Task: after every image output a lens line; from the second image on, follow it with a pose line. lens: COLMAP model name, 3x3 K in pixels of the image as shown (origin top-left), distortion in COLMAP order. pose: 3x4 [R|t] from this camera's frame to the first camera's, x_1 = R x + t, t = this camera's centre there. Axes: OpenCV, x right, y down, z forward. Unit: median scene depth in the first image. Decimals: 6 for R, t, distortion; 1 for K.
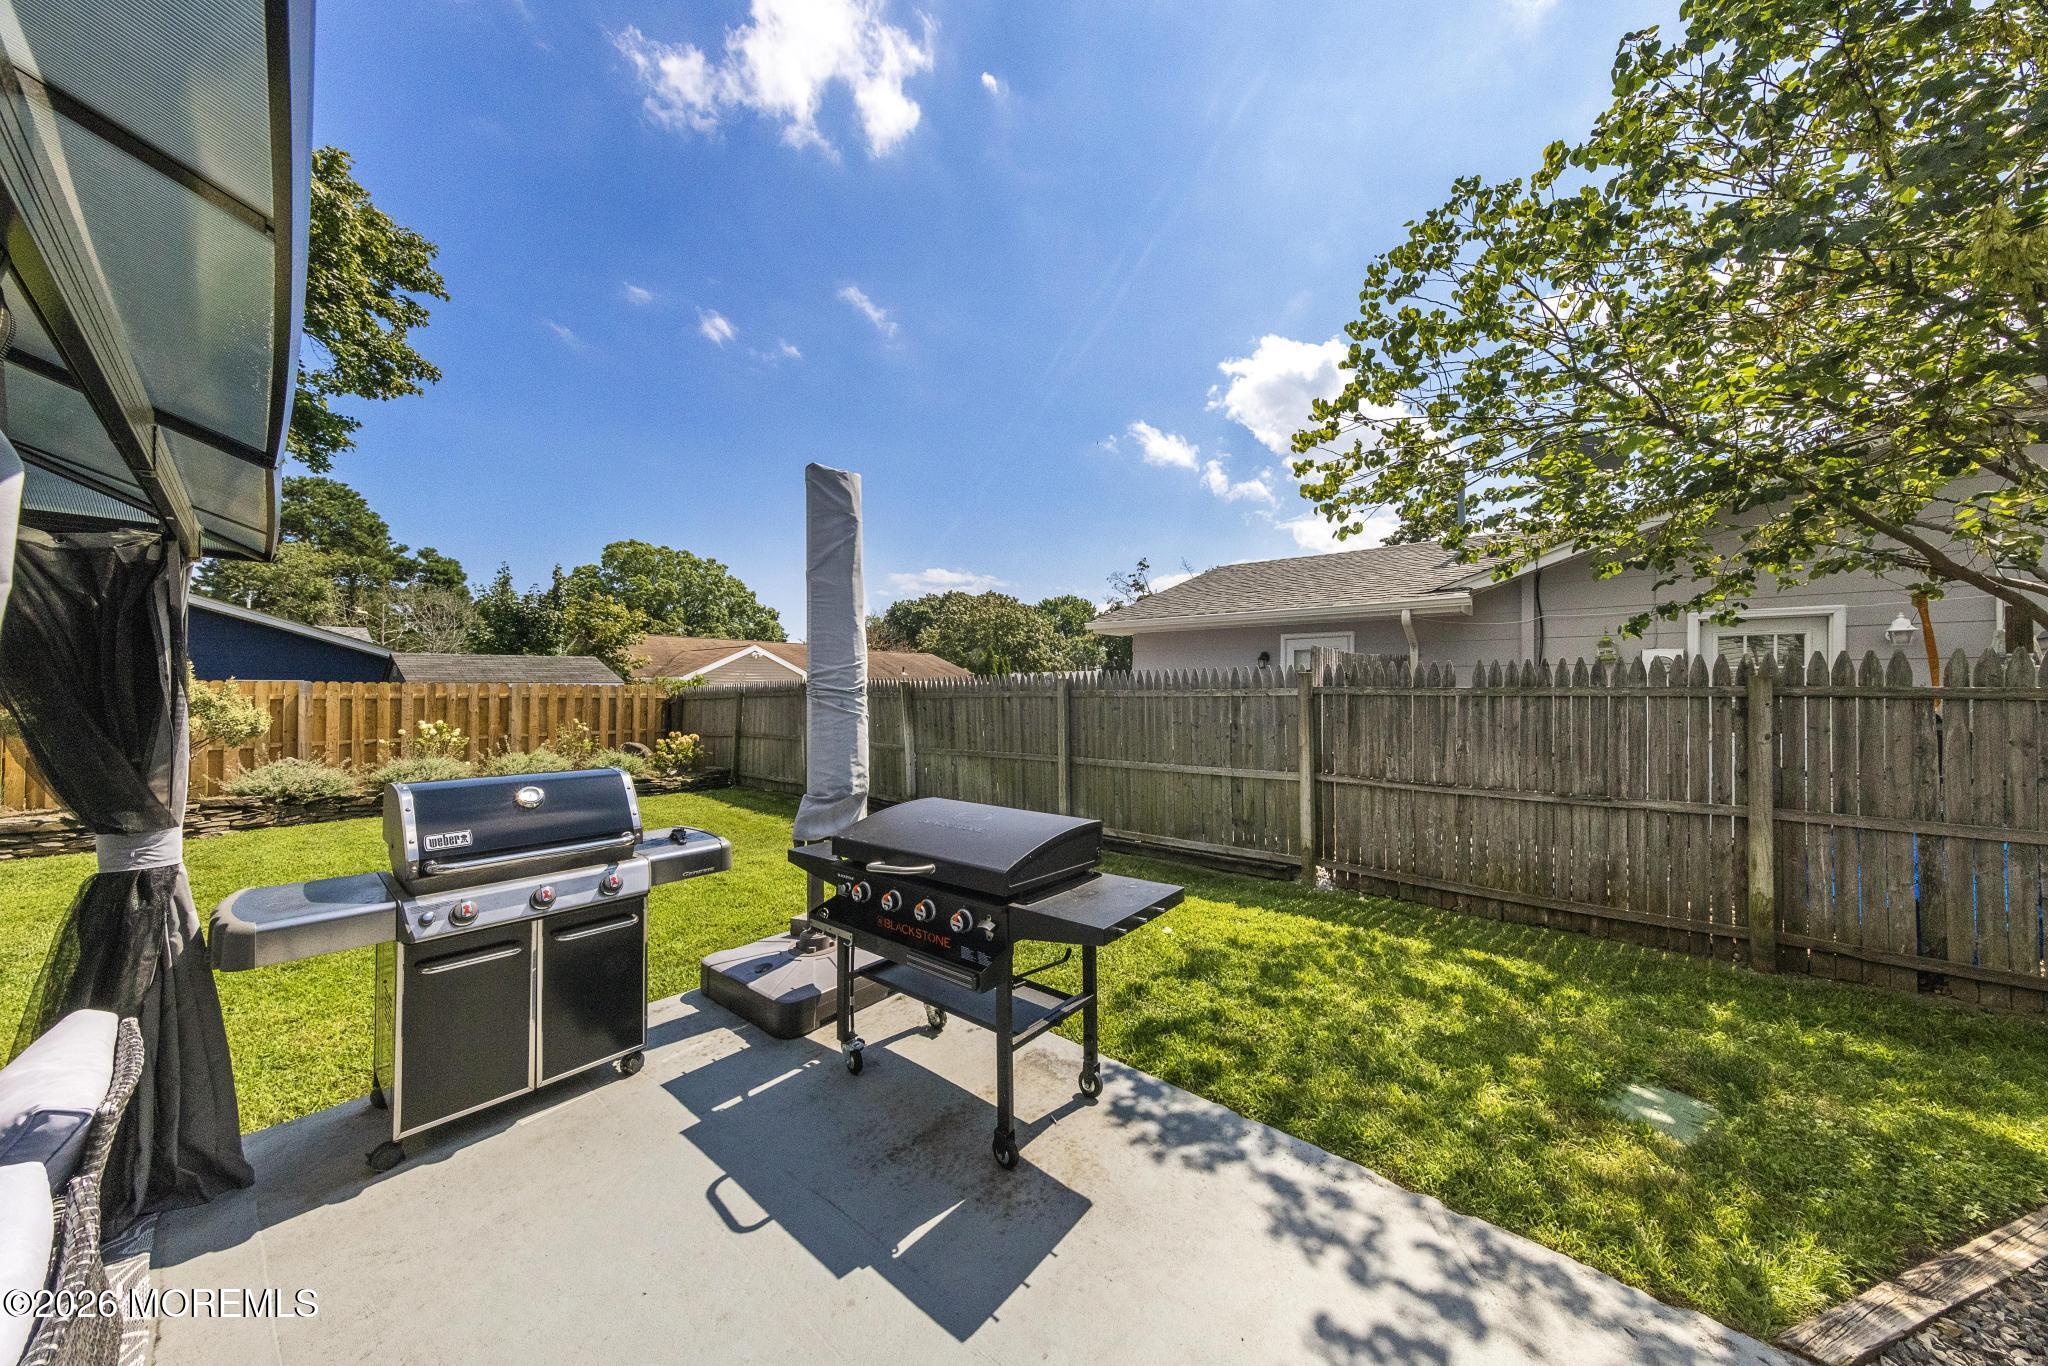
lens RADIAL K [[685.5, 0, 1022.3], [0, 685.5, 669.0], [0, 0, 1]] dist [0.009839, 0.000052]
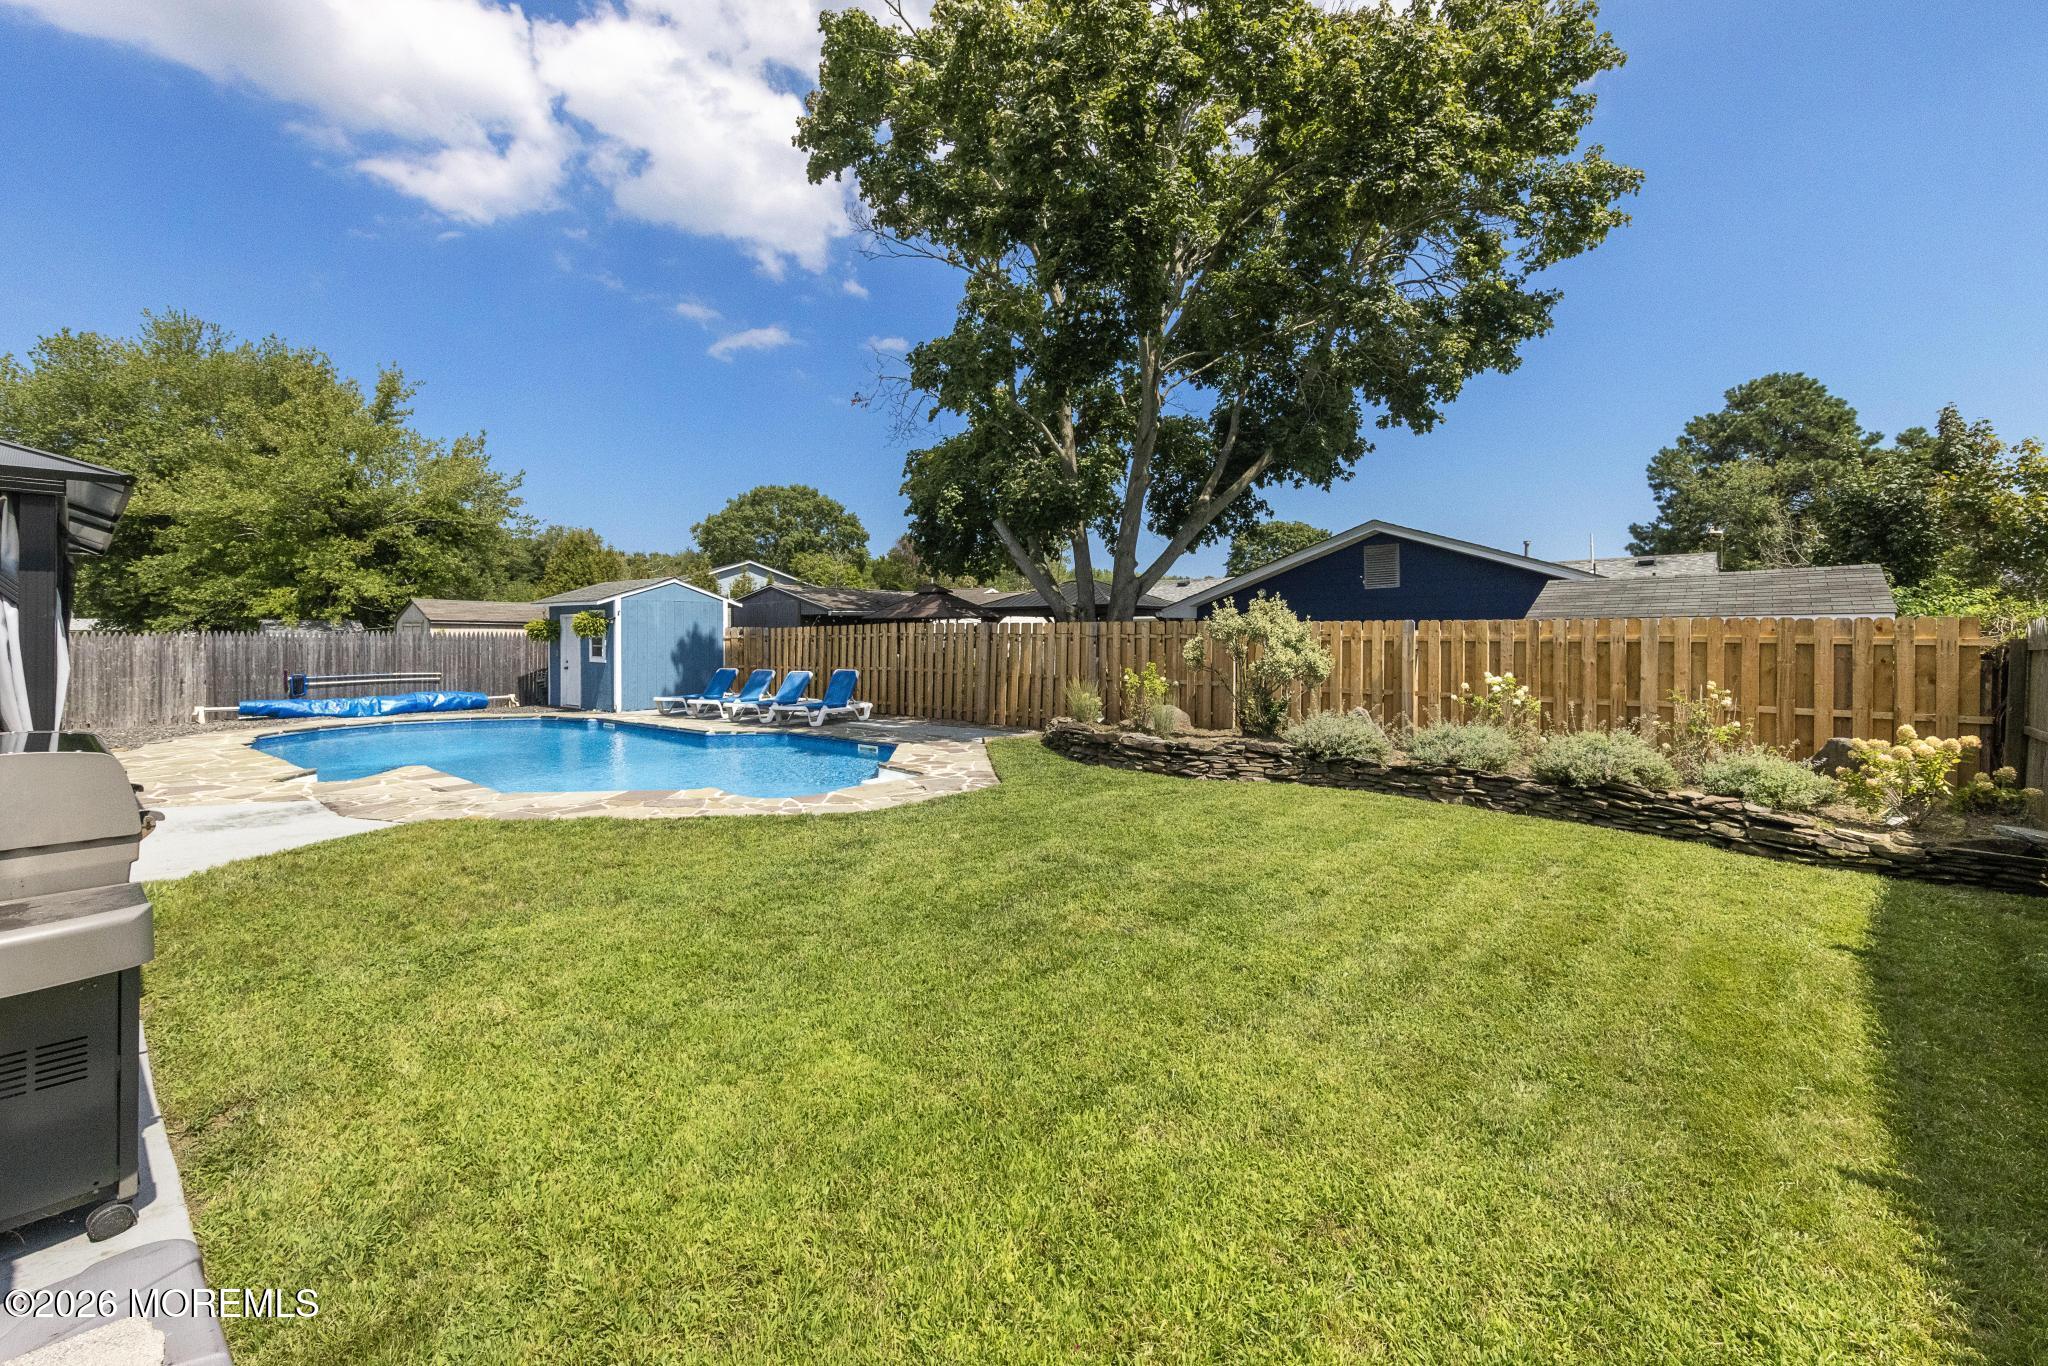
lens RADIAL K [[862.4, 0, 1049.4], [0, 862.4, 627.0], [0, 0, 1]] dist [-0.001776, 0.000356]
pose [[-0.001391, -0.009074, -0.999958, 0.020360], [0.030779, 0.999485, -0.009112, 0.019035], [0.999525, -0.030791, -0.001111, 0.467045]]
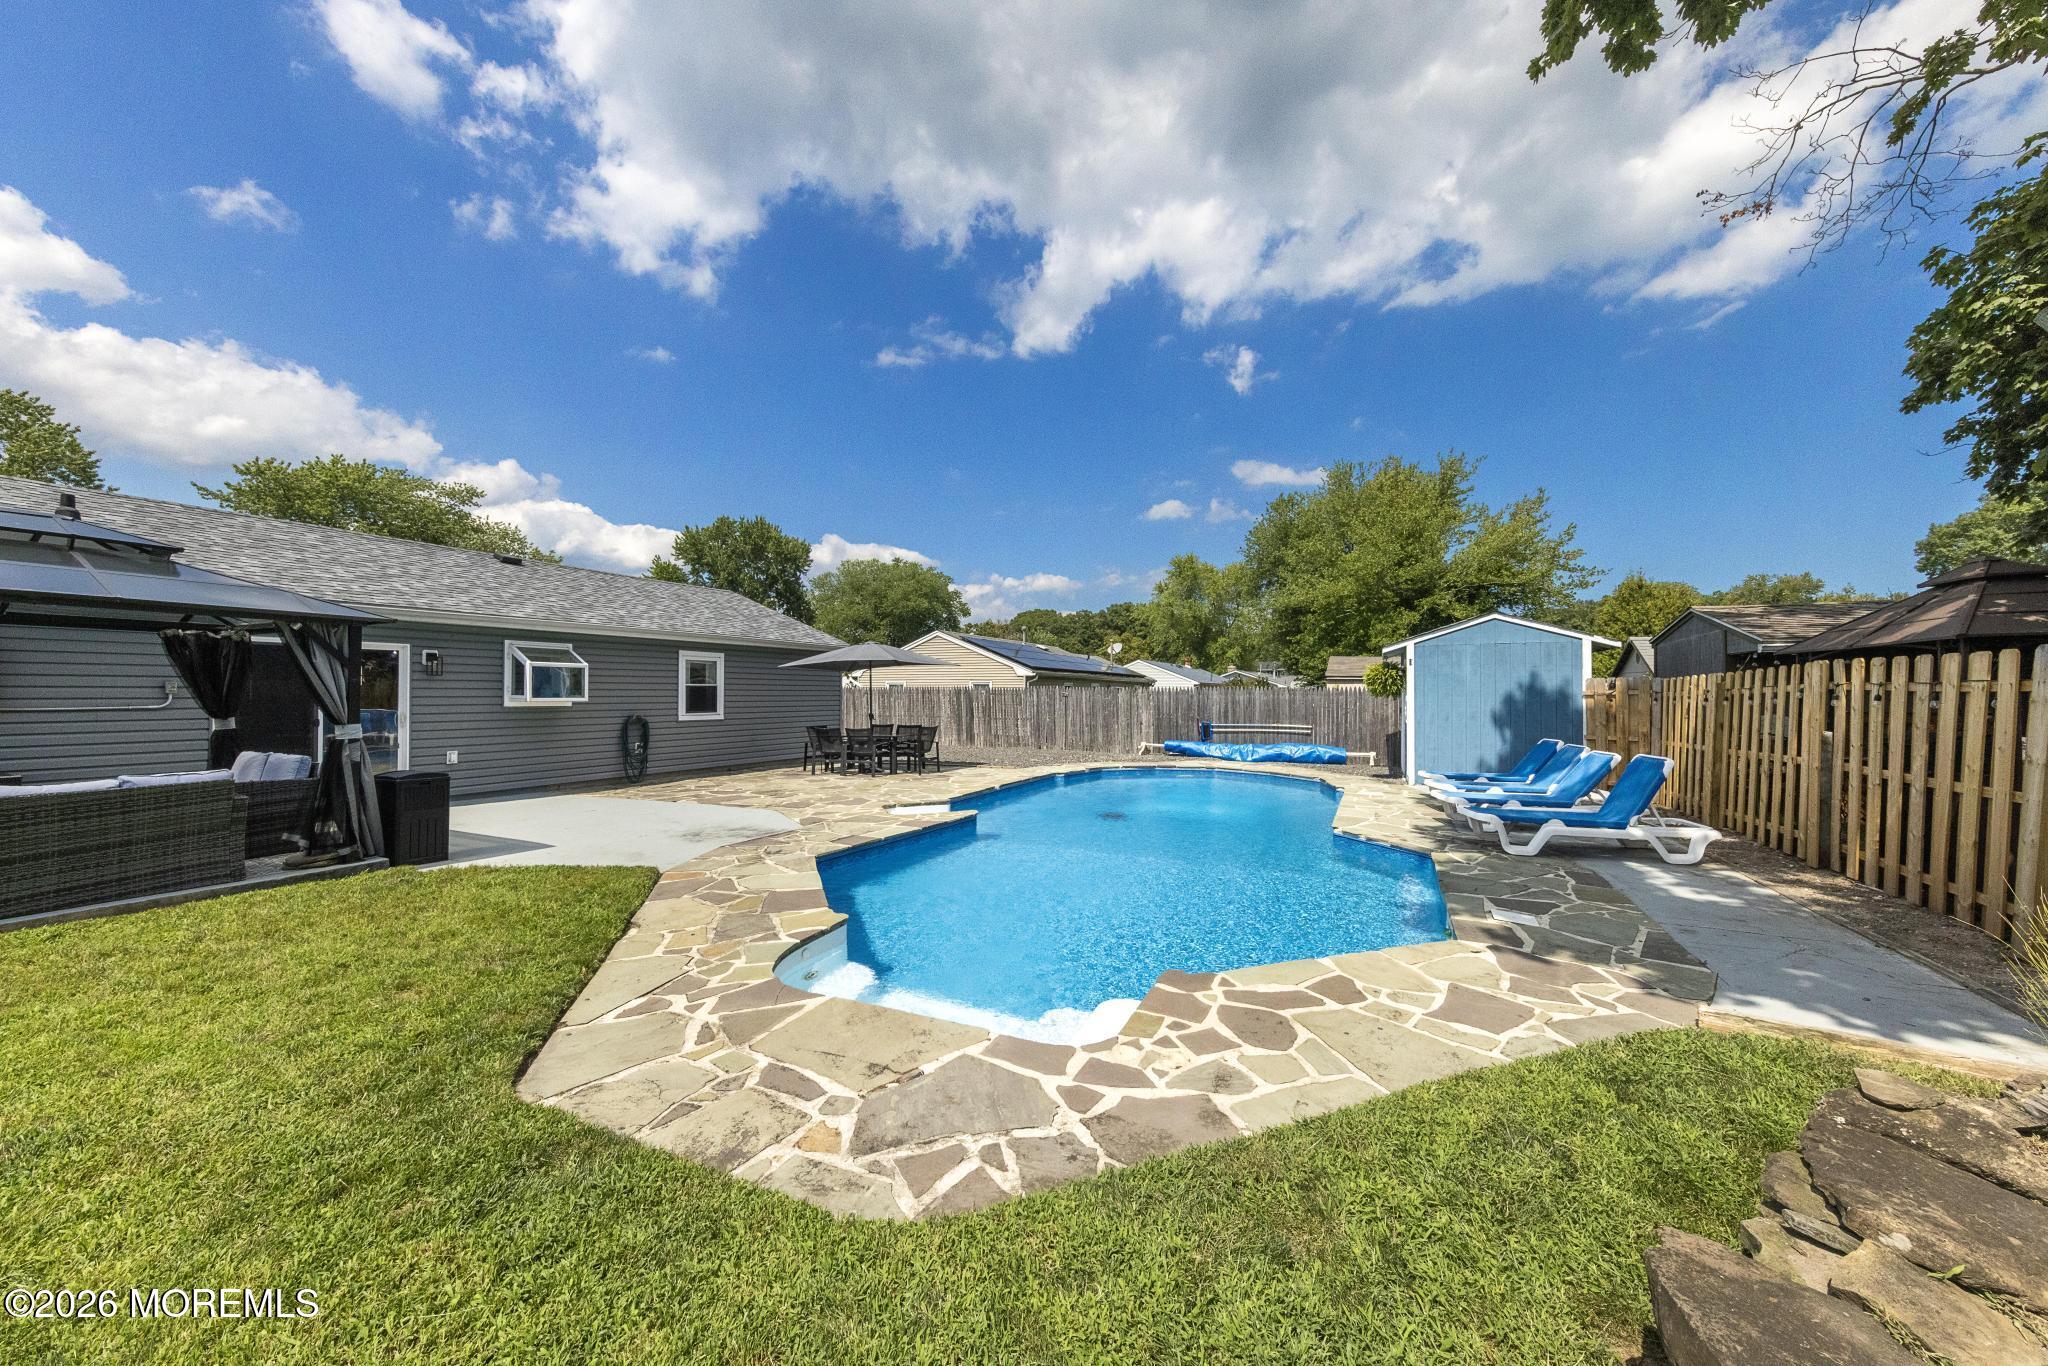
lens RADIAL K [[746.3, 0, 1026.7], [0, 746.3, 708.5], [0, 0, 1]] dist [0.003503, -0.000003]
pose [[-0.968052, 0.001711, -0.250745, -0.749803], [0.003589, 0.999969, -0.007033, 0.029370], [0.250725, -0.007708, -0.968028, 0.610210]]
